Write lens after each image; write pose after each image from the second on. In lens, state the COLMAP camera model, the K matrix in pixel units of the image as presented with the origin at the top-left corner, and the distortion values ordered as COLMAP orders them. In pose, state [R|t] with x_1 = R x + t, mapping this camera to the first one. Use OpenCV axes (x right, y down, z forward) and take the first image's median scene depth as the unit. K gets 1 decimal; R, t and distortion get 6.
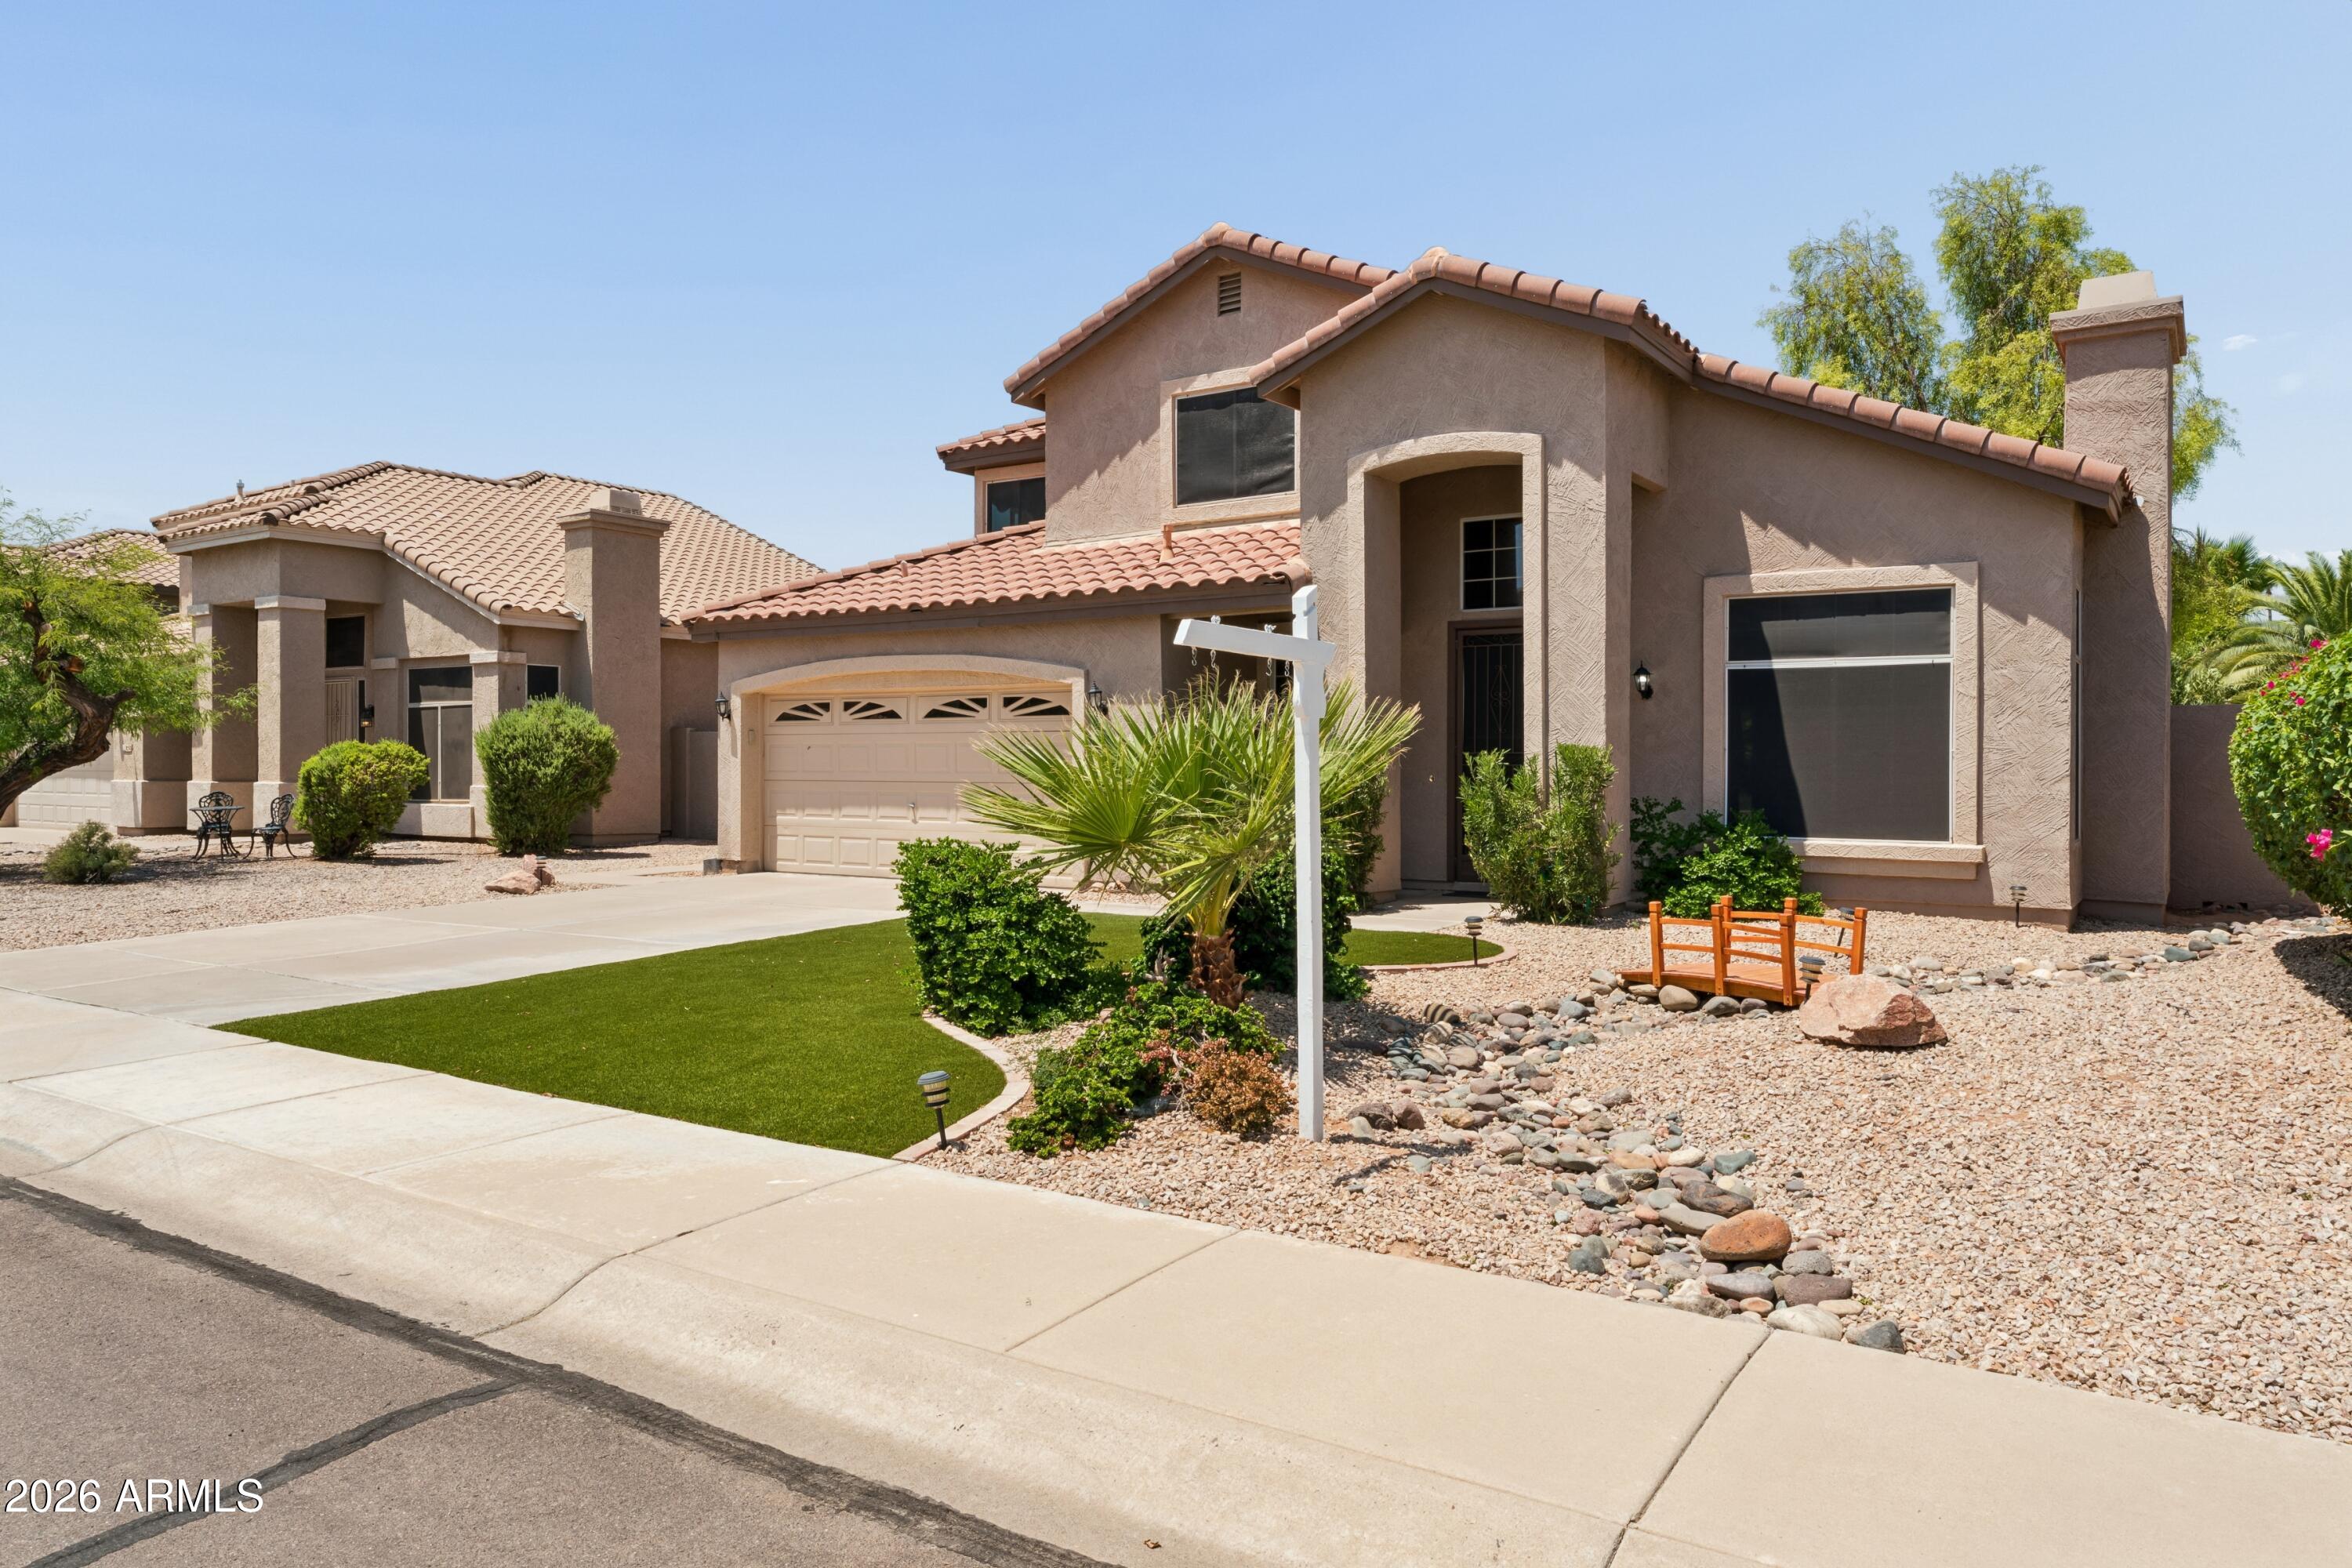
lens RADIAL K [[1579.5, 0, 1181.9], [0, 1579.5, 774.2], [0, 0, 1]] dist [0.005819, 0.001962]
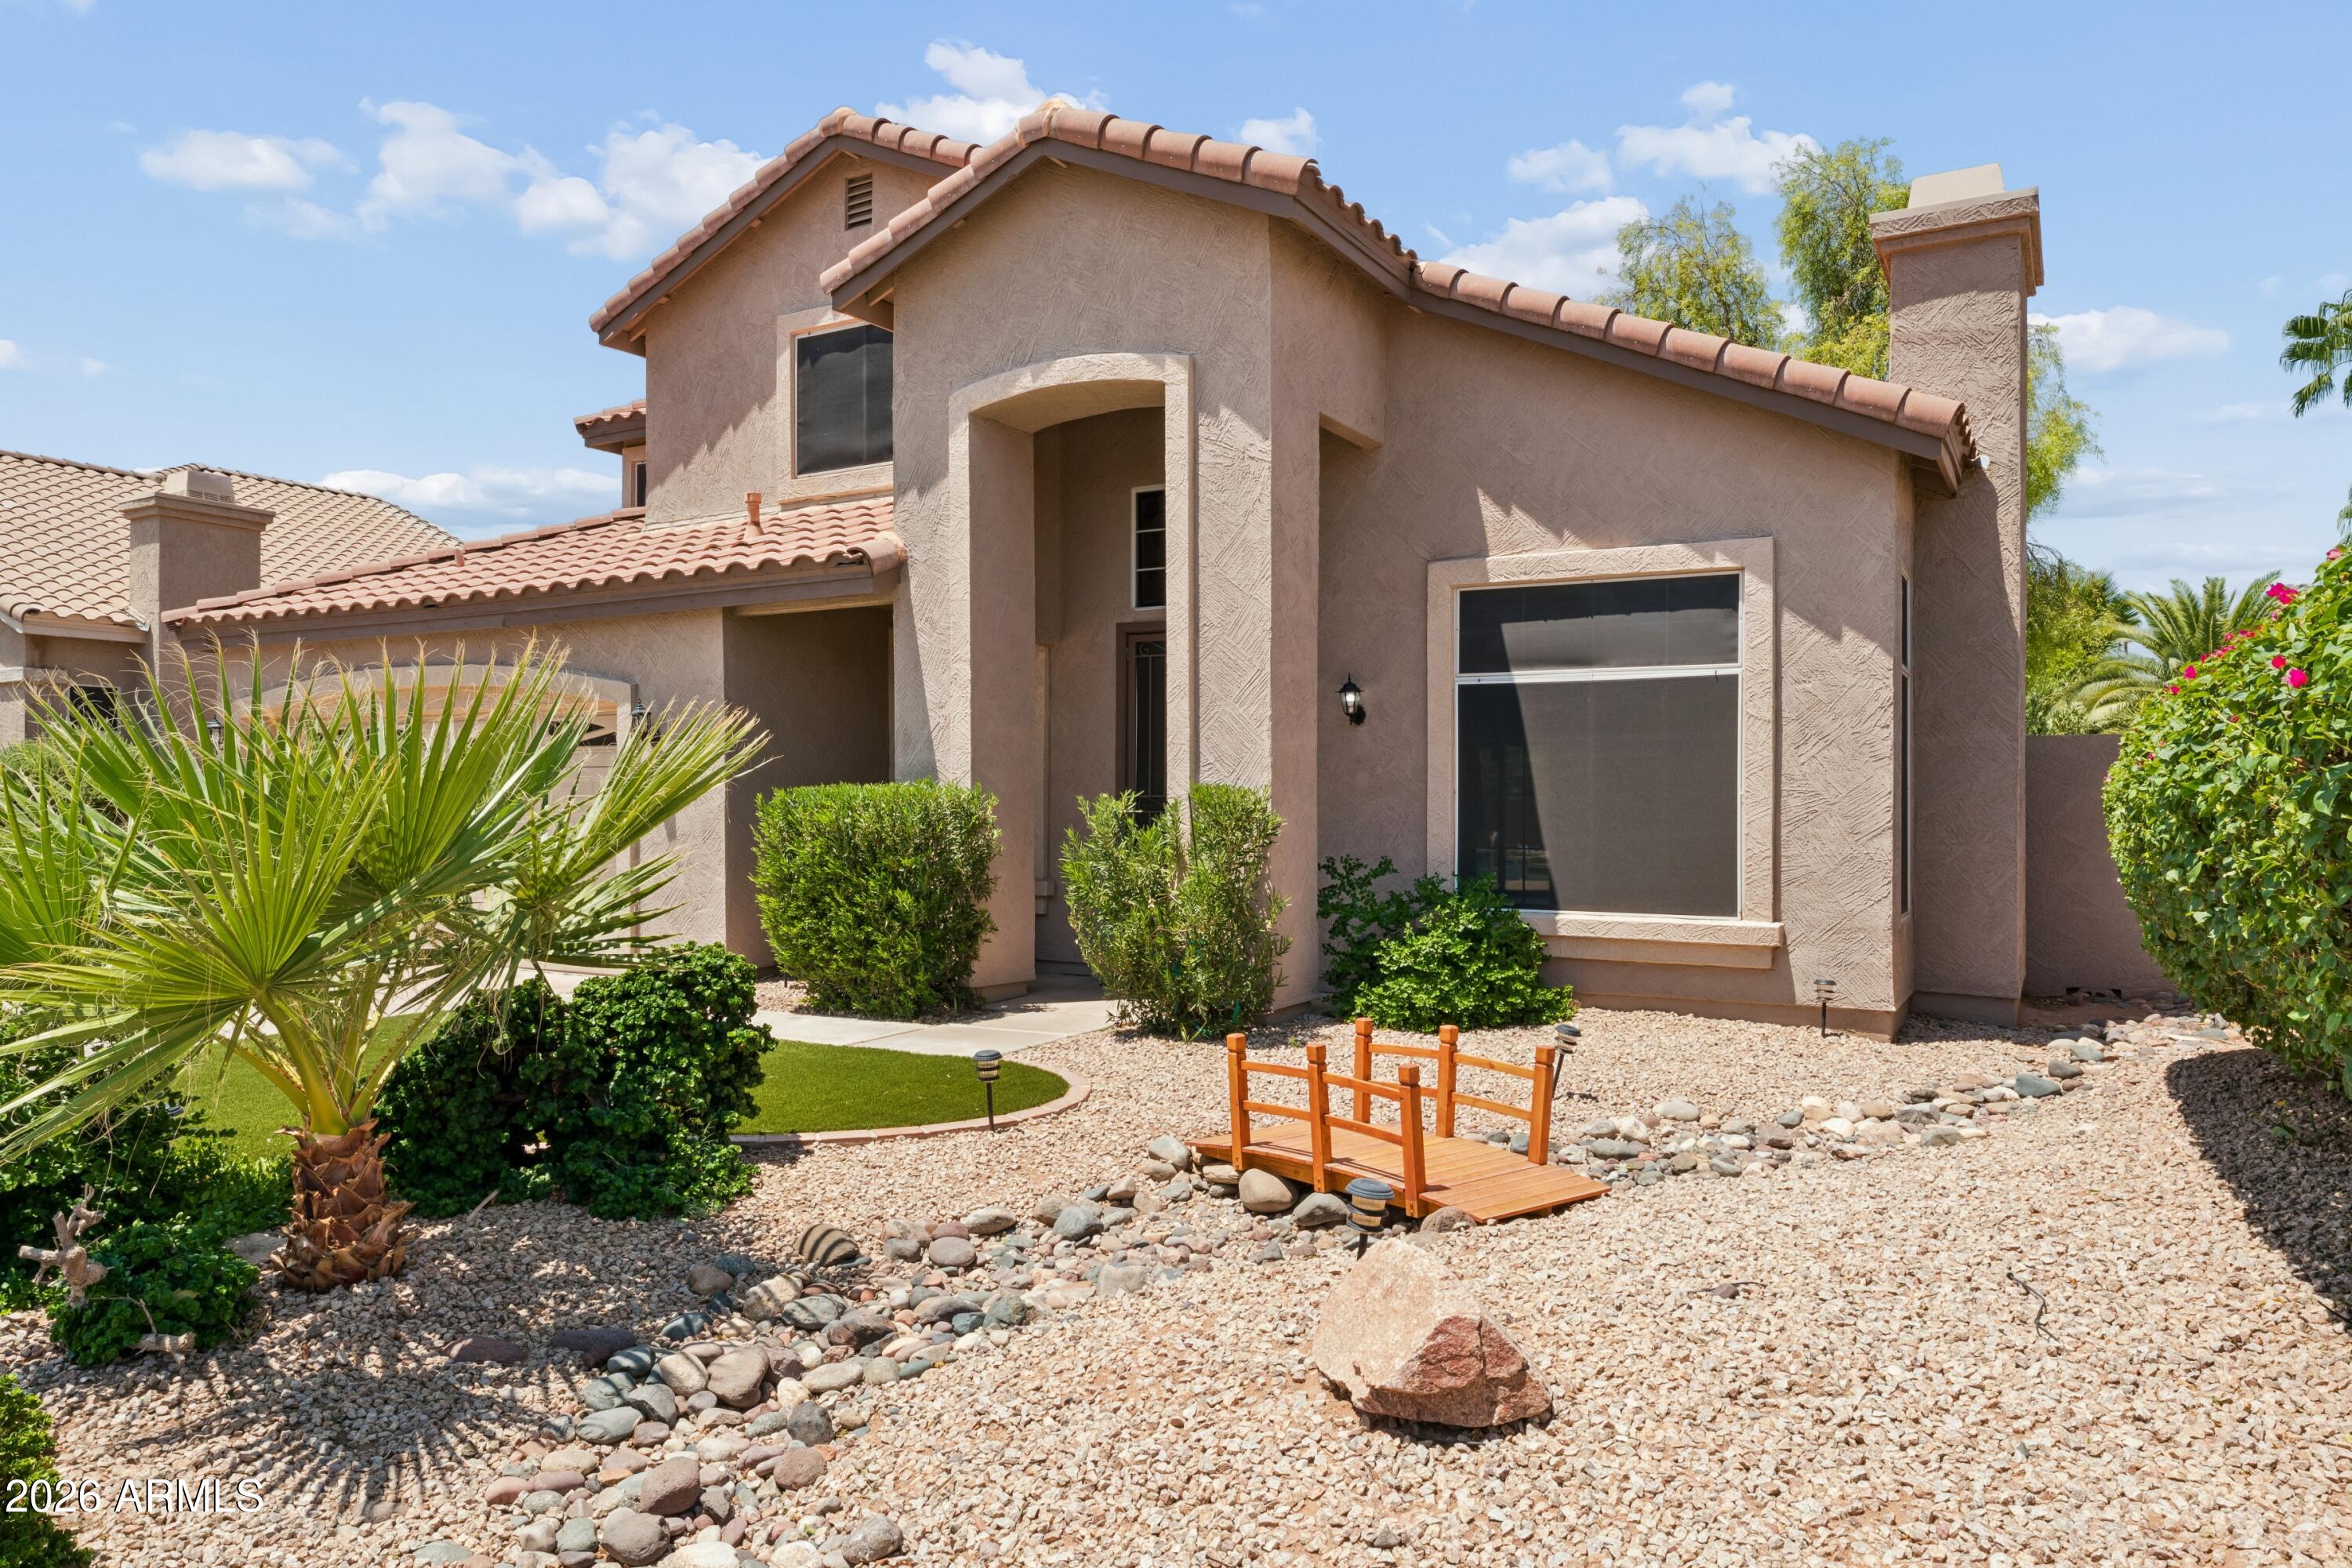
lens RADIAL K [[1579.5, 0, 1200.2], [0, 1579.5, 807.0], [0, 0, 1]] dist [0.005819, 0.001962]
pose [[0.997356, -0.000093, 0.072677, 0.166729], [0.000490, 0.999985, -0.005444, -0.004411], [-0.072675, 0.005465, 0.997341, 0.260094]]
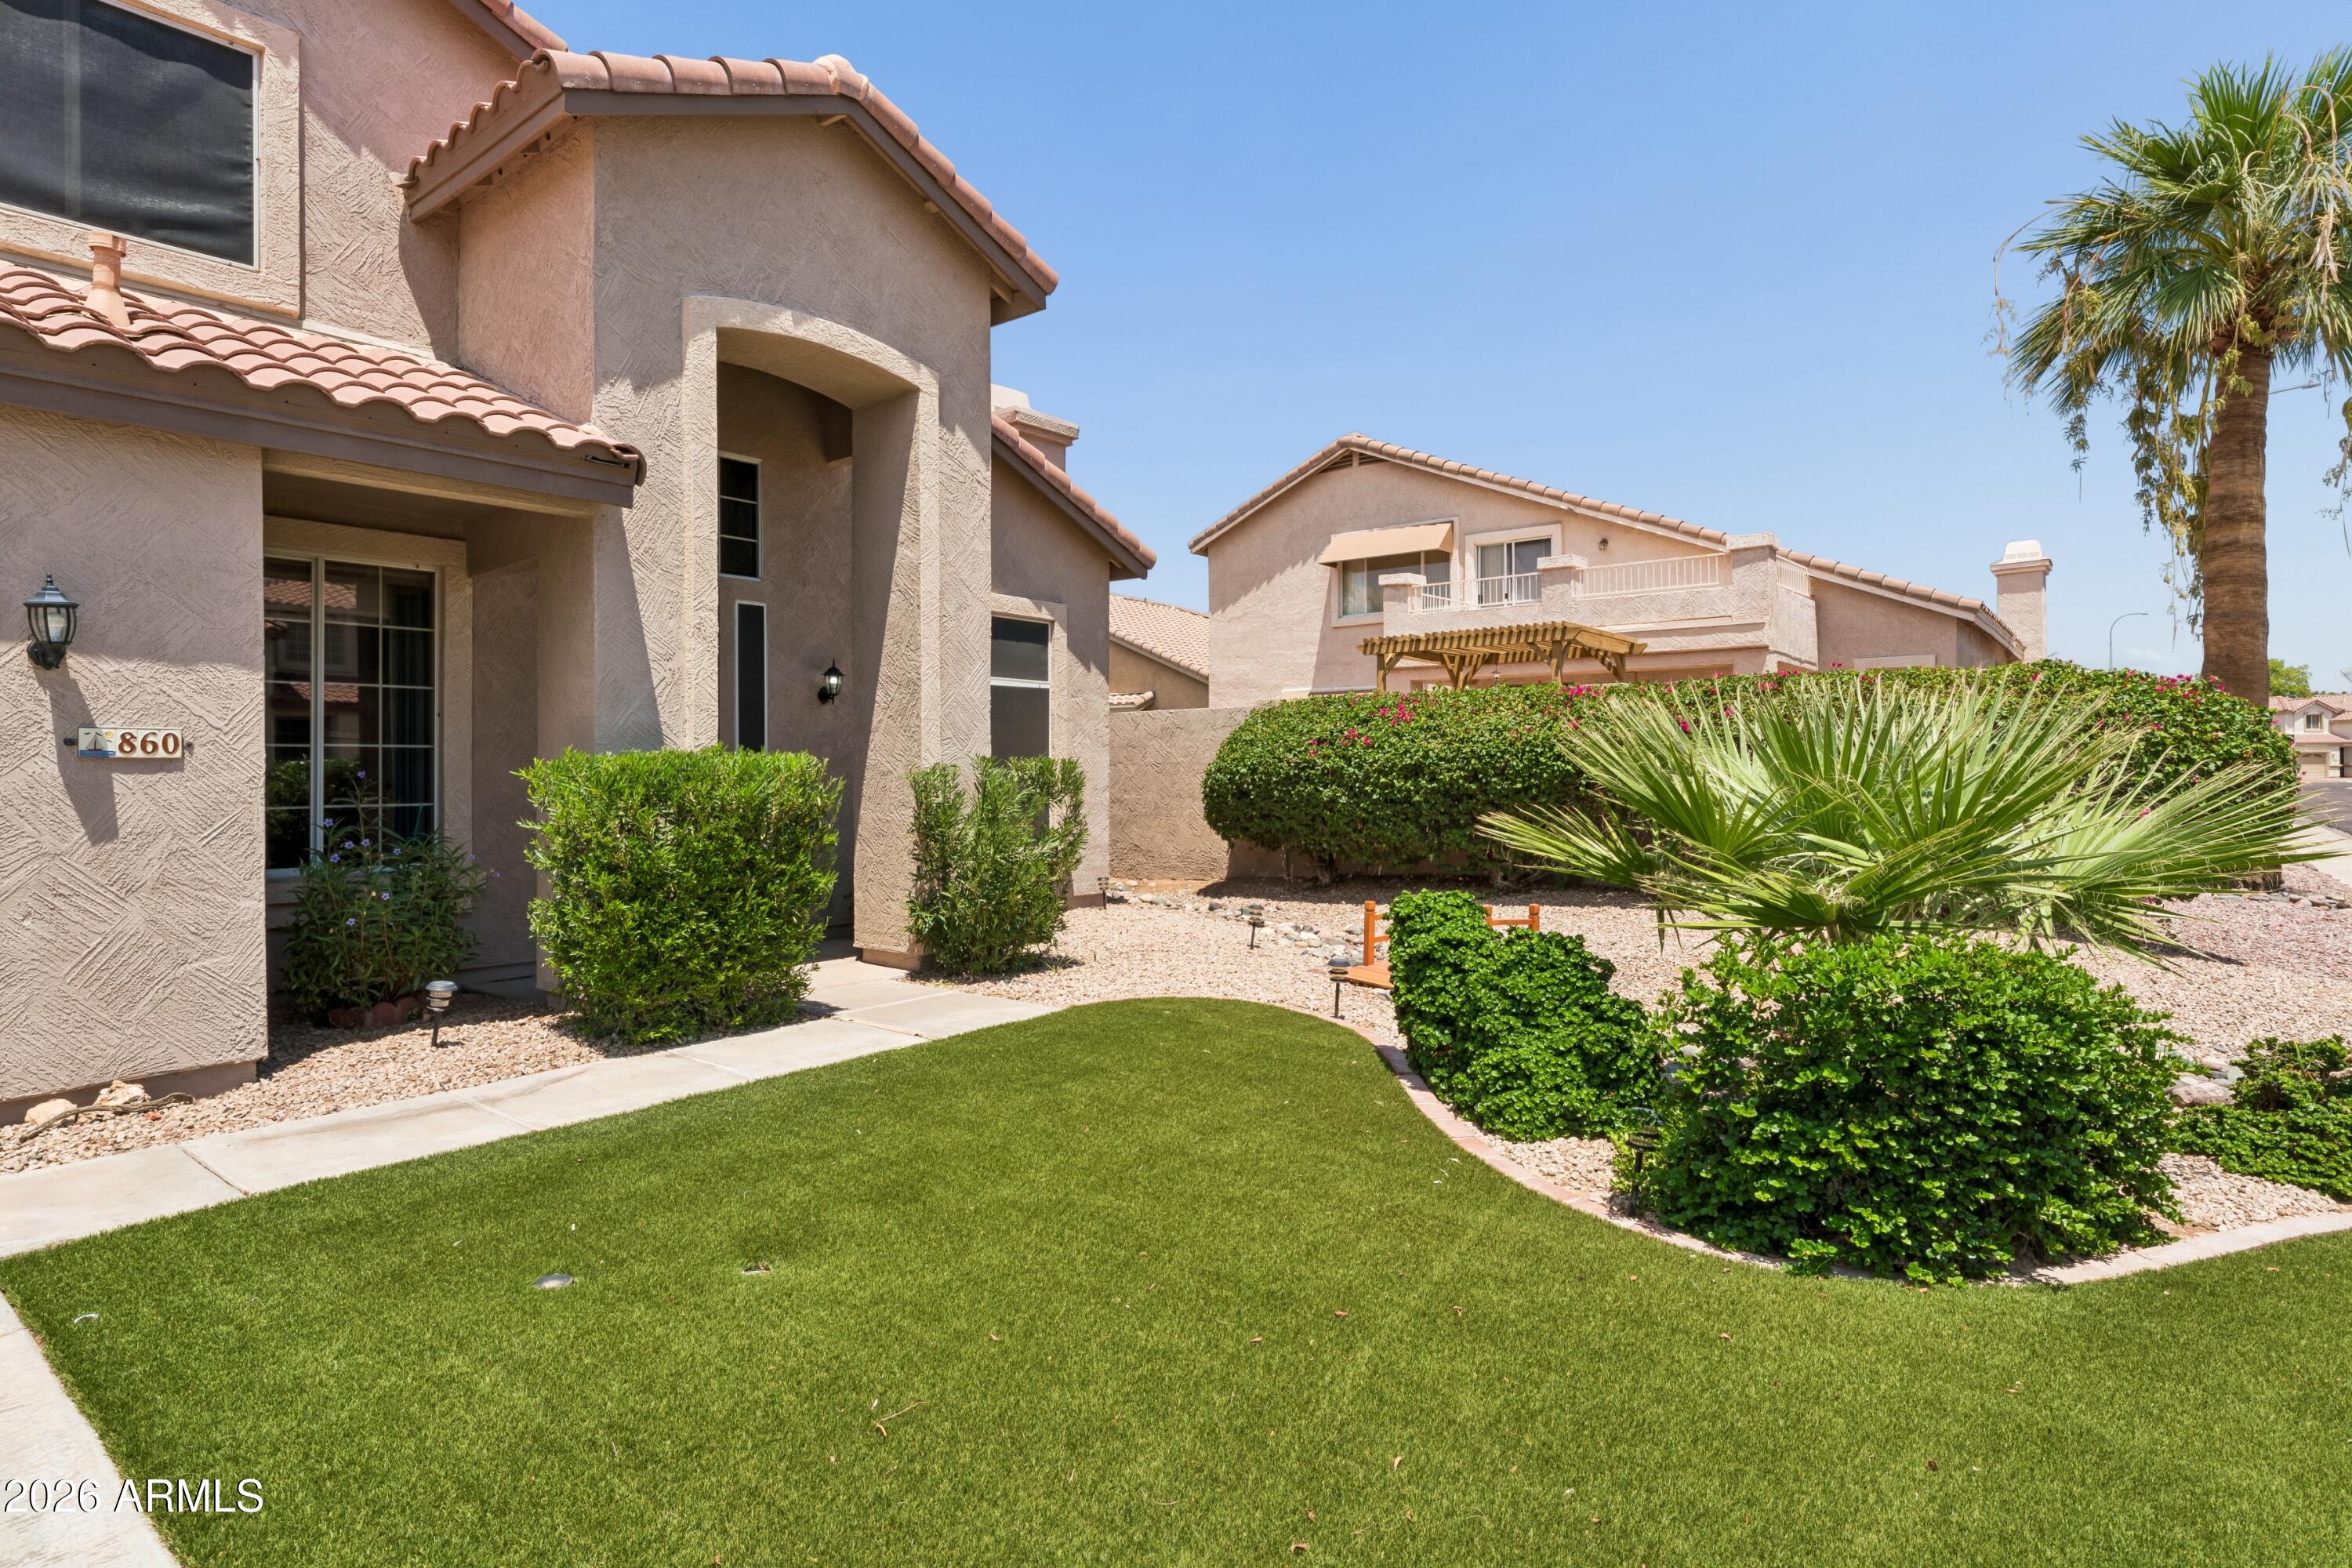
lens RADIAL K [[1218.1, 0, 1176.4], [0, 1218.1, 768.8], [0, 0, 1]] dist [0.000370, -0.001074]
pose [[0.086553, 0.000344, 0.996247, -0.354205], [0.010423, 0.999945, -0.001251, -0.009558], [-0.996193, 0.010492, 0.086544, 0.763038]]
